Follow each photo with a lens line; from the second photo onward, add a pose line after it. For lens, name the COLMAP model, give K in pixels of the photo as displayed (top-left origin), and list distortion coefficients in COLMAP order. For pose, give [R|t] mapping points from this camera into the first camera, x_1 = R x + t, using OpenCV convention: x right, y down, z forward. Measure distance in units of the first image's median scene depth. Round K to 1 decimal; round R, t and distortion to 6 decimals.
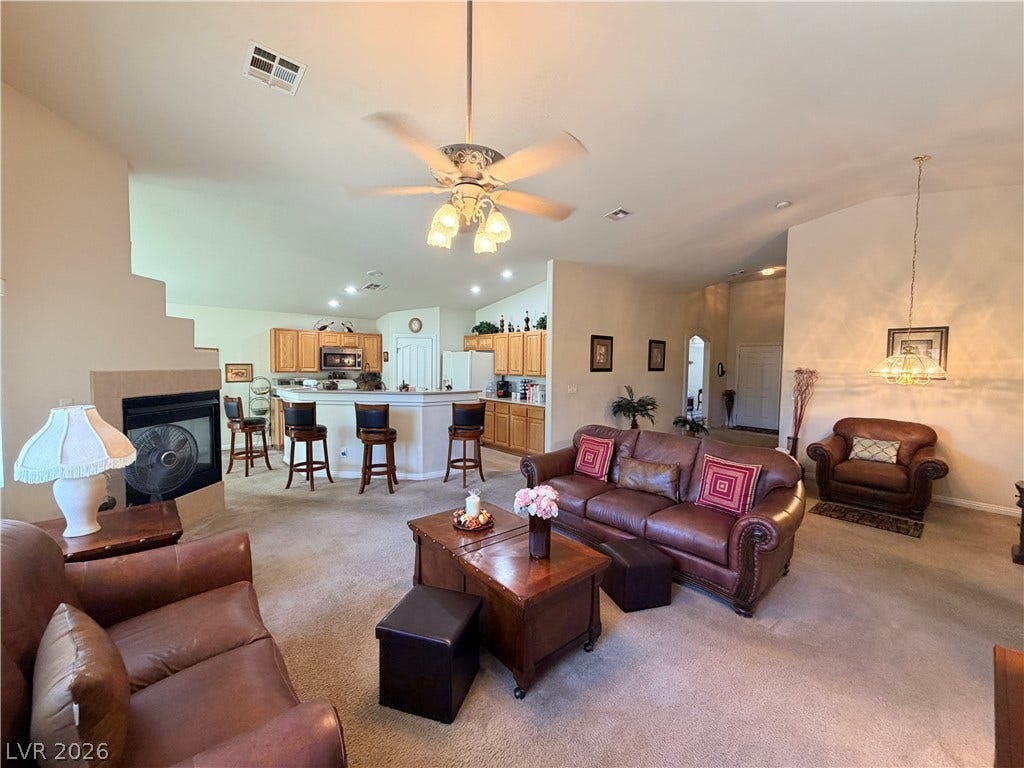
lens RADIAL K [[408.6, 0, 509.0], [0, 408.6, 384.0], [0, 0, 1]] dist [-0.001258, 0.000367]
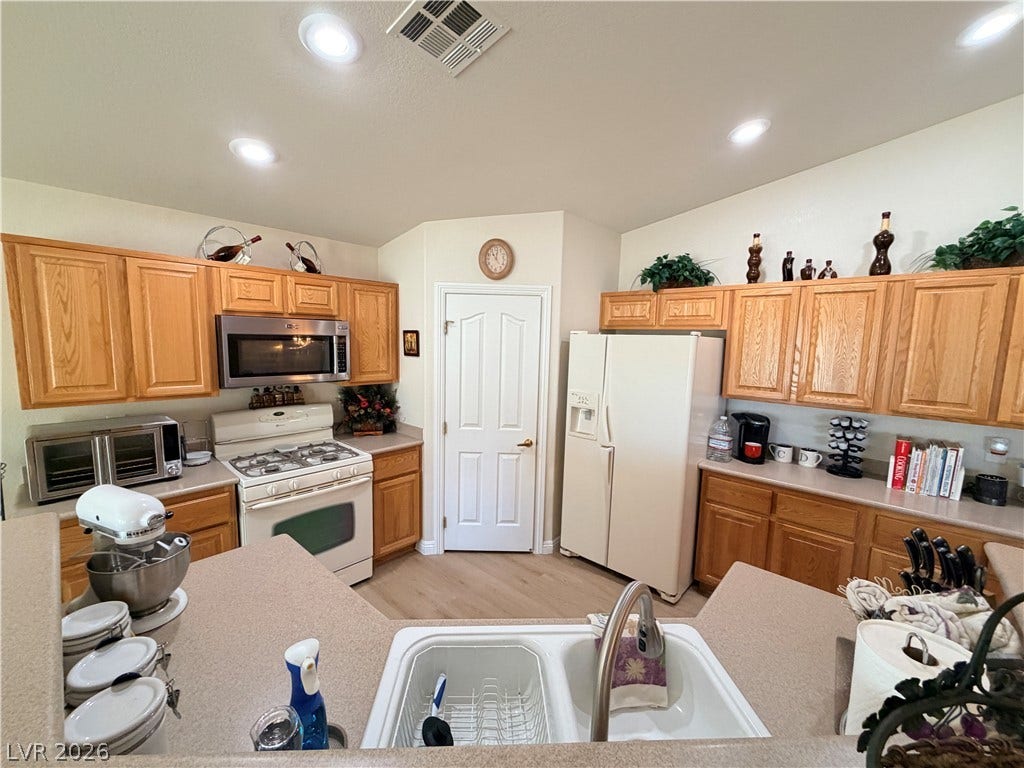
lens RADIAL K [[408.6, 0, 509.0], [0, 408.6, 384.0], [0, 0, 1]] dist [-0.001258, 0.000367]
pose [[0.994309, -0.001634, 0.106522, -0.274978], [-0.004834, 0.998161, 0.060431, -0.057566], [-0.106425, -0.060602, 0.992472, 0.668556]]
